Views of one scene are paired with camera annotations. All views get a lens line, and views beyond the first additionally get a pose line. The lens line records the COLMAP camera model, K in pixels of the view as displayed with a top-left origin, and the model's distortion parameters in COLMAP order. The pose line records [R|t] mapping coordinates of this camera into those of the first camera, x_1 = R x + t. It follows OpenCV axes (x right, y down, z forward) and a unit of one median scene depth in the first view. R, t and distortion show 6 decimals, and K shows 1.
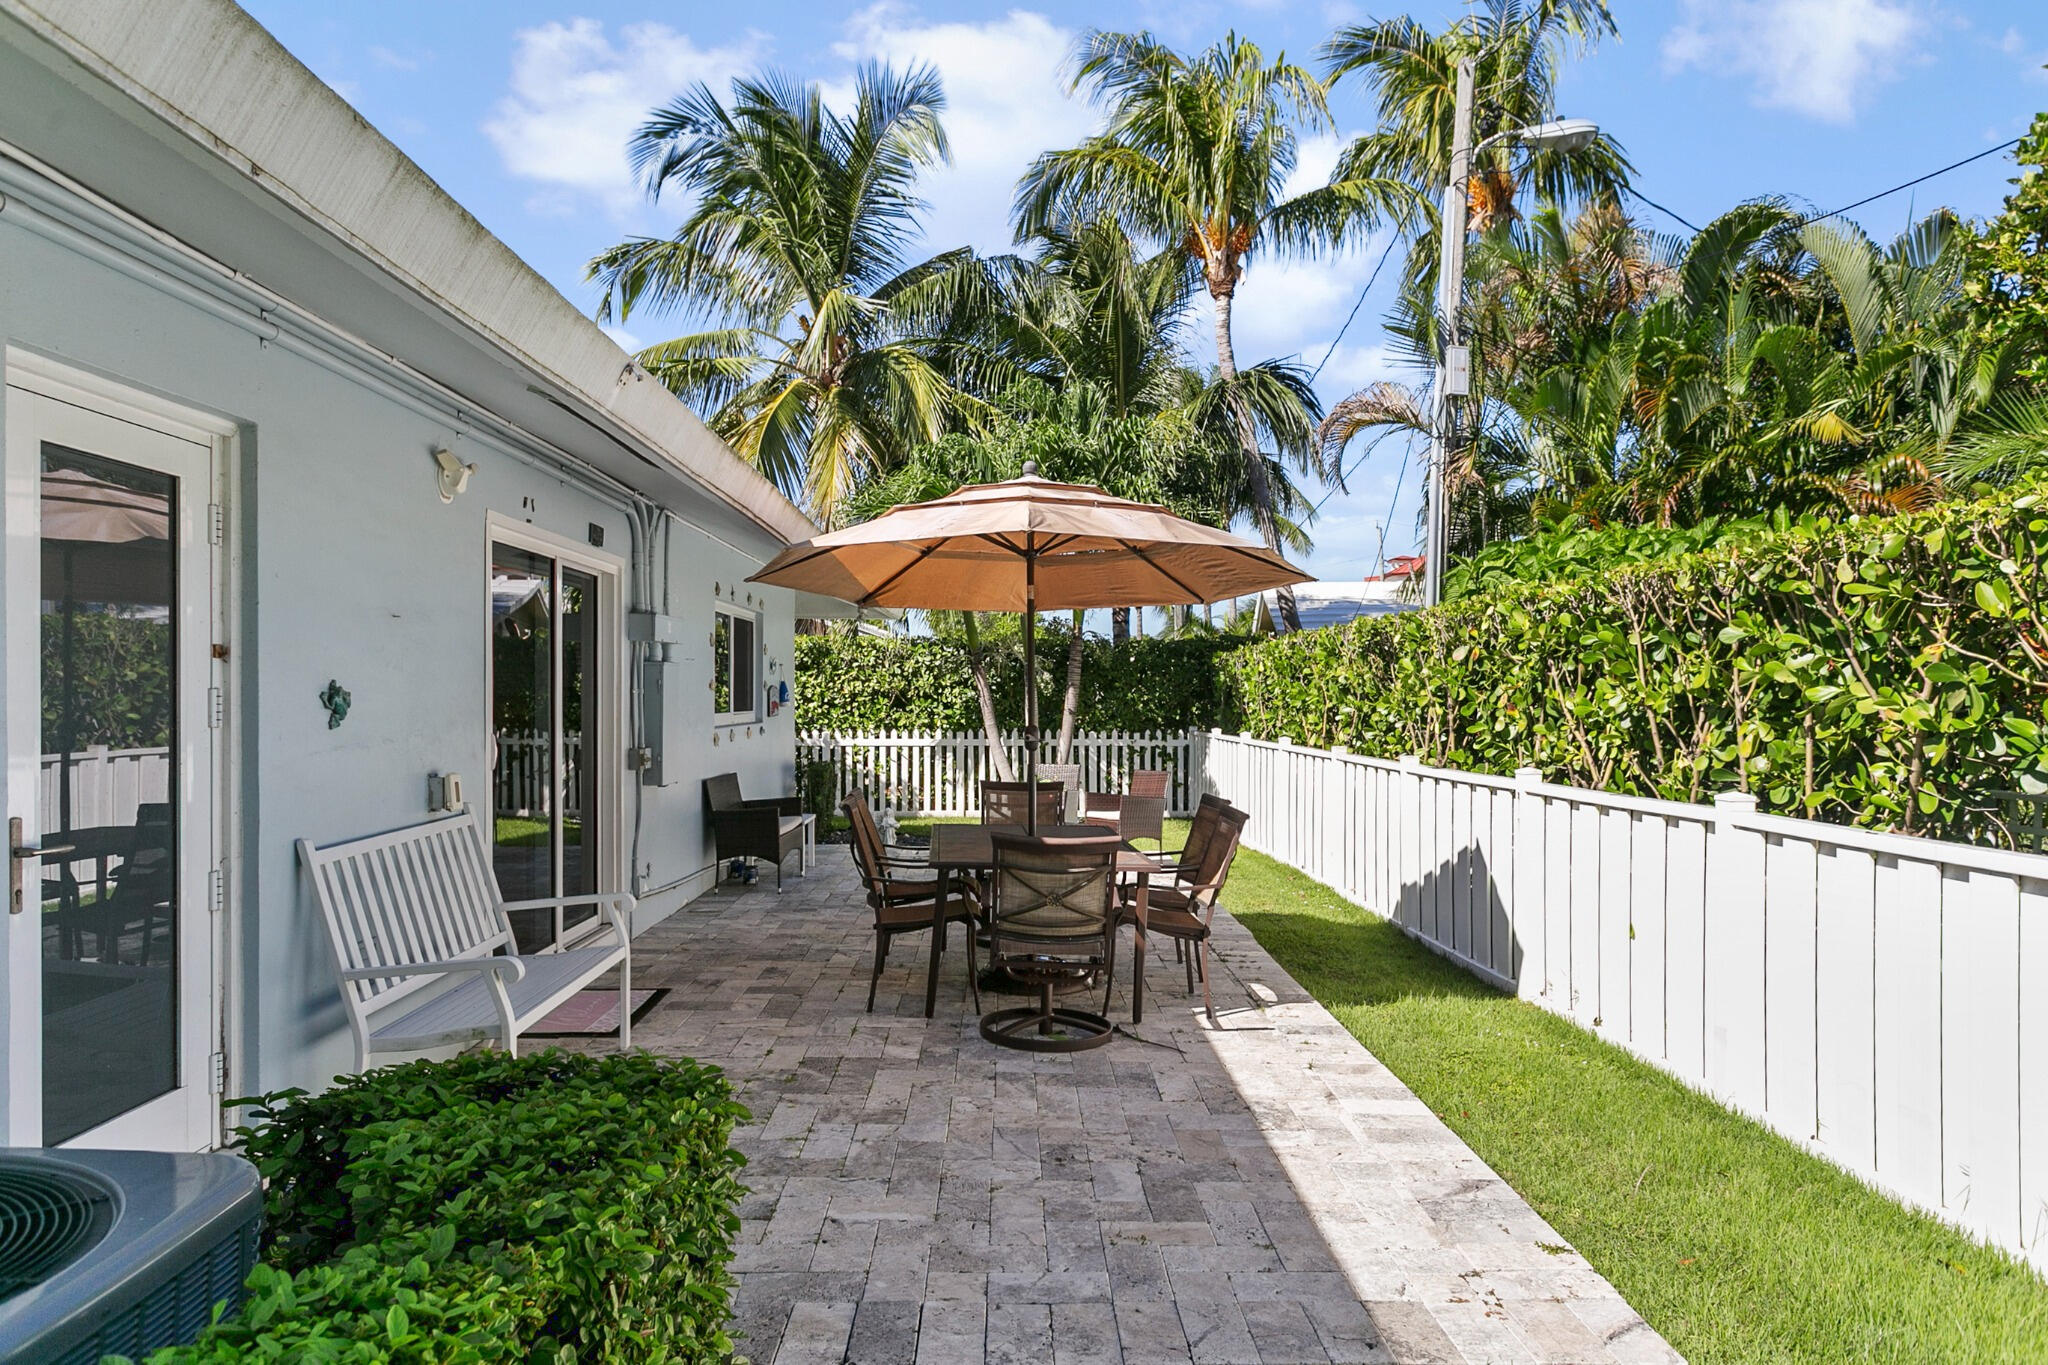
lens RADIAL K [[1266.5, 0, 1024.0], [0, 1266.5, 682.5], [0, 0, 1]] dist [-0.002321, -0.000607]
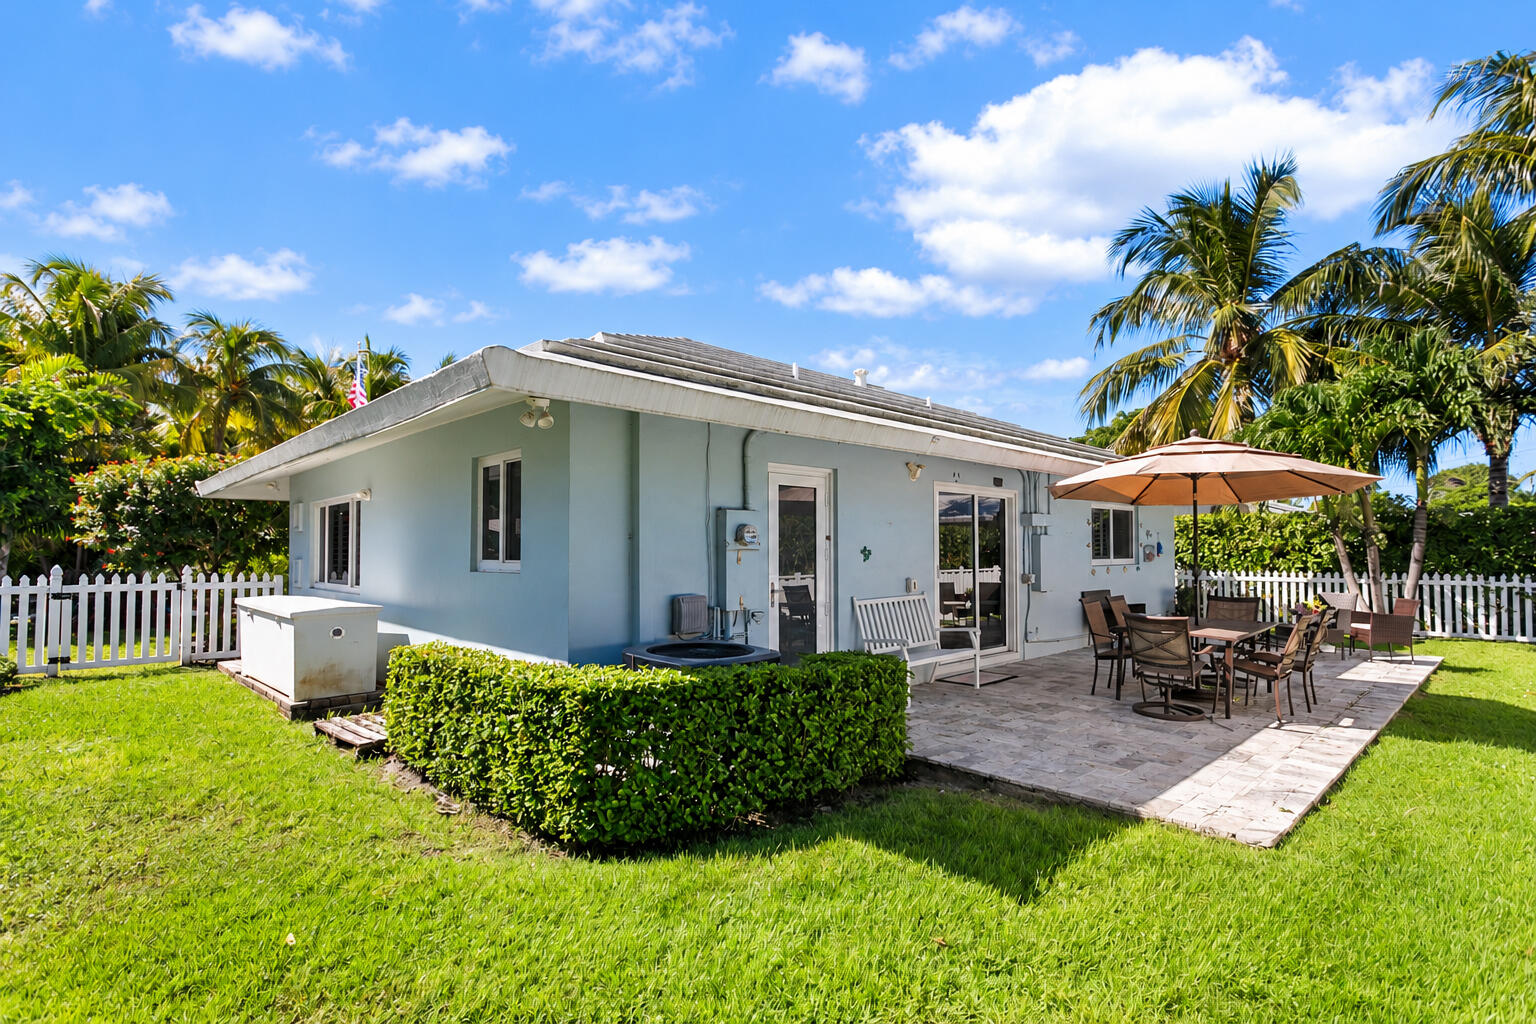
lens RADIAL K [[742.6, 0, 773.0], [0, 742.6, 499.6], [0, 0, 1]] dist [-0.002151, 0.000174]
pose [[0.680248, -0.054502, -0.730953, 0.152644], [0.011607, 0.997908, -0.063606, -0.000421], [0.732890, 0.034784, 0.679458, -0.096615]]
